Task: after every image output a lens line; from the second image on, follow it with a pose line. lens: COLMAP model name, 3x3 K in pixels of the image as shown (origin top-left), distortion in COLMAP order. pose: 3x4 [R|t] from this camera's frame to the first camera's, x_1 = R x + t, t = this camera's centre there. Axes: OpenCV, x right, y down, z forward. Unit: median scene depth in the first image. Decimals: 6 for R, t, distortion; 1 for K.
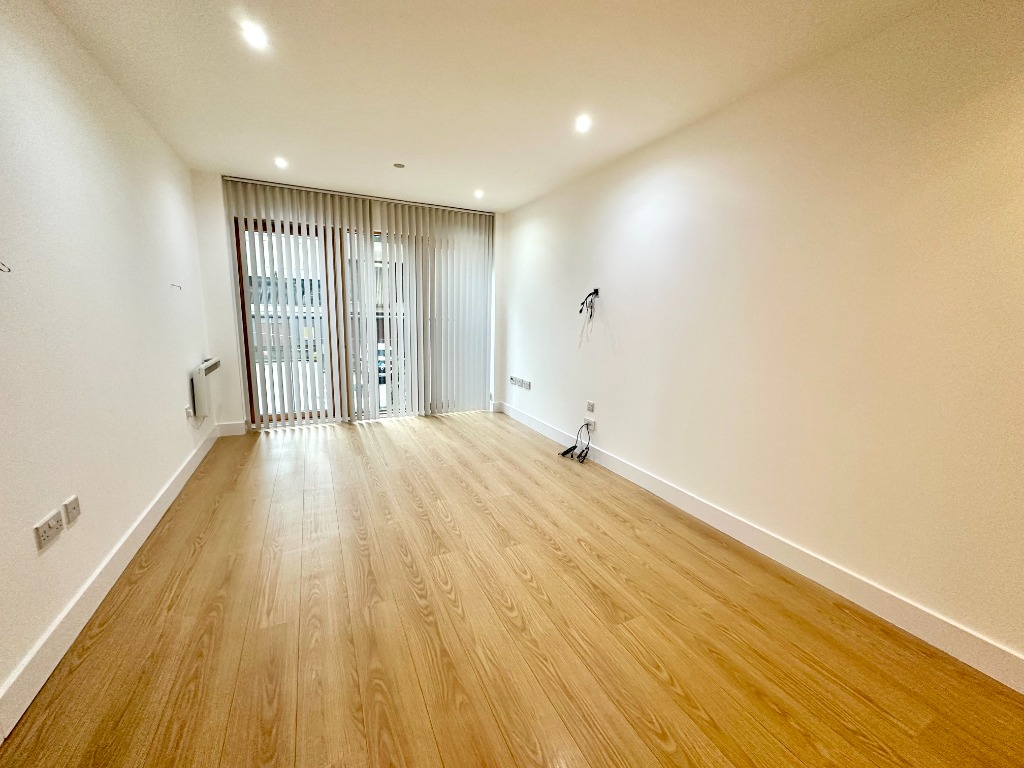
lens RADIAL K [[406.6, 0, 512.4], [0, 406.6, 383.9], [0, 0, 1]] dist [-0.004301, 0.000220]
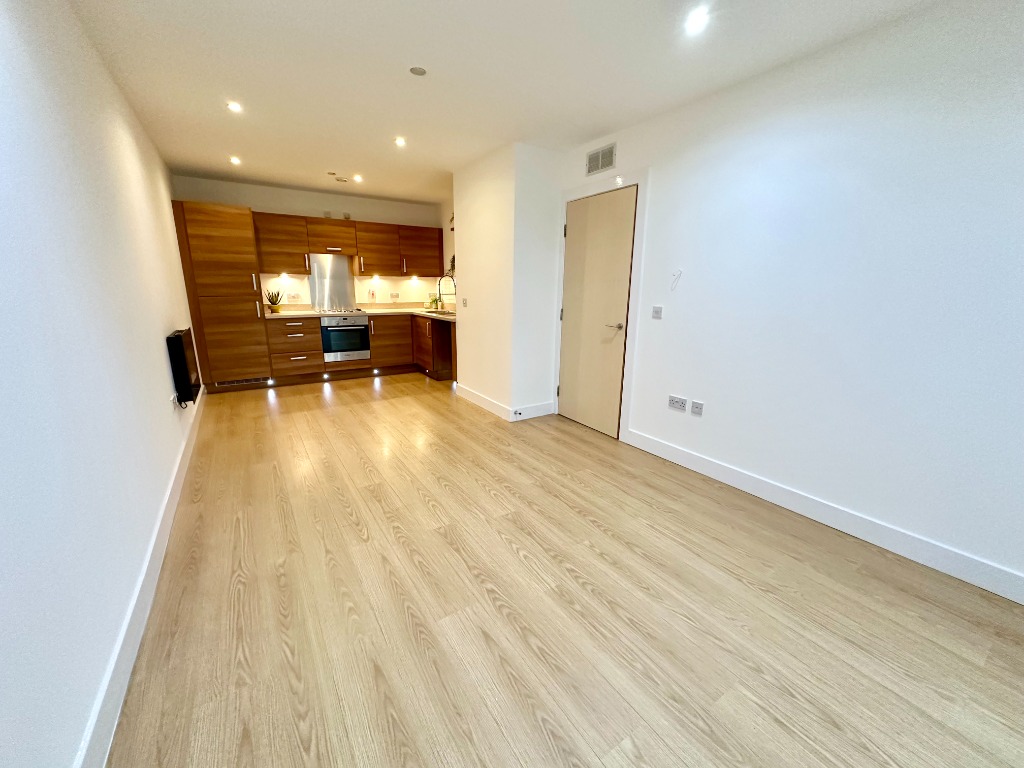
lens RADIAL K [[406.6, 0, 508.8], [0, 406.6, 379.8], [0, 0, 1]] dist [-0.004301, 0.000220]
pose [[-0.992017, -0.007513, -0.125879, -0.028027], [-0.056082, 0.920360, 0.387030, -0.270103], [0.112946, 0.391000, -0.913434, 1.510638]]
